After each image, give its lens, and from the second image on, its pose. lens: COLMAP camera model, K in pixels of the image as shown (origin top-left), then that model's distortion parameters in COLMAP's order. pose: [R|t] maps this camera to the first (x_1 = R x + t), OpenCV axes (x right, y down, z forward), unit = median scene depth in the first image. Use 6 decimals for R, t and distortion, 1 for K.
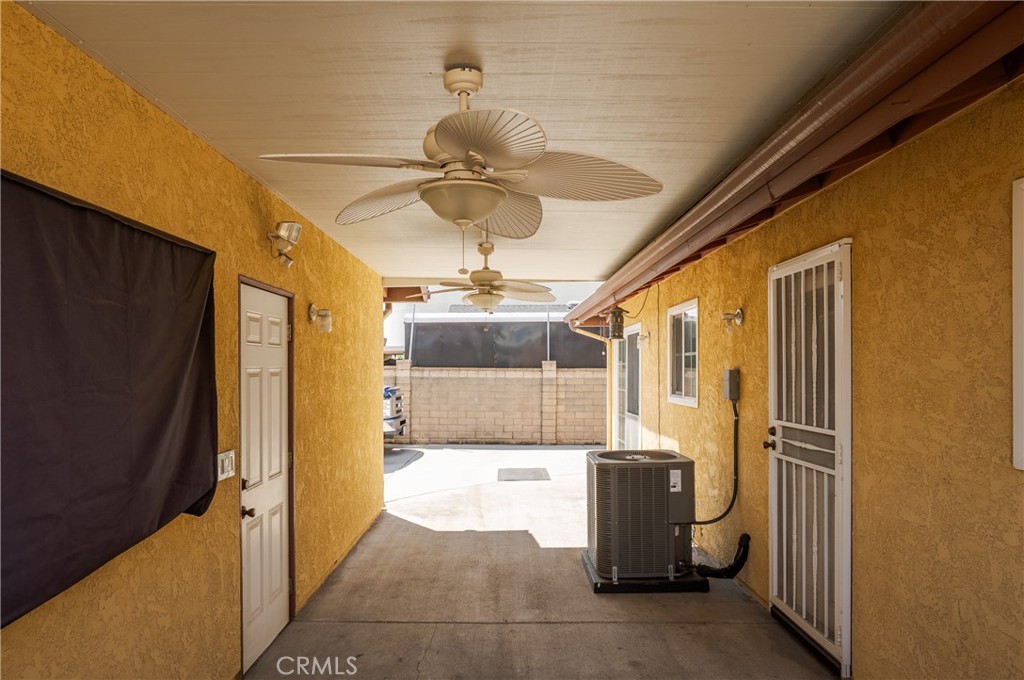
lens RADIAL K [[641.8, 0, 487.0], [0, 641.8, 364.1], [0, 0, 1]] dist [-0.034818, 0.051932]
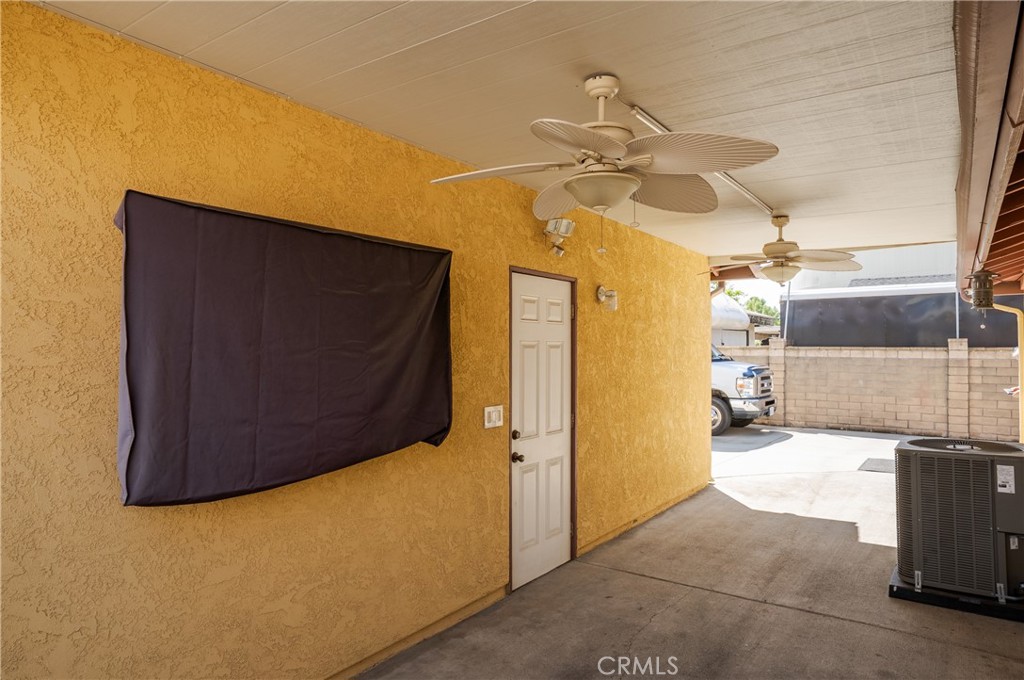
lens RADIAL K [[625.1, 0, 511.3], [0, 625.1, 327.8], [0, 0, 1]] dist [-0.034422, 0.036042]
pose [[0.826000, -0.017982, -0.563383, 0.225410], [0.001435, 0.999555, -0.029799, 0.013455], [0.563668, 0.023805, 0.825659, -0.006289]]
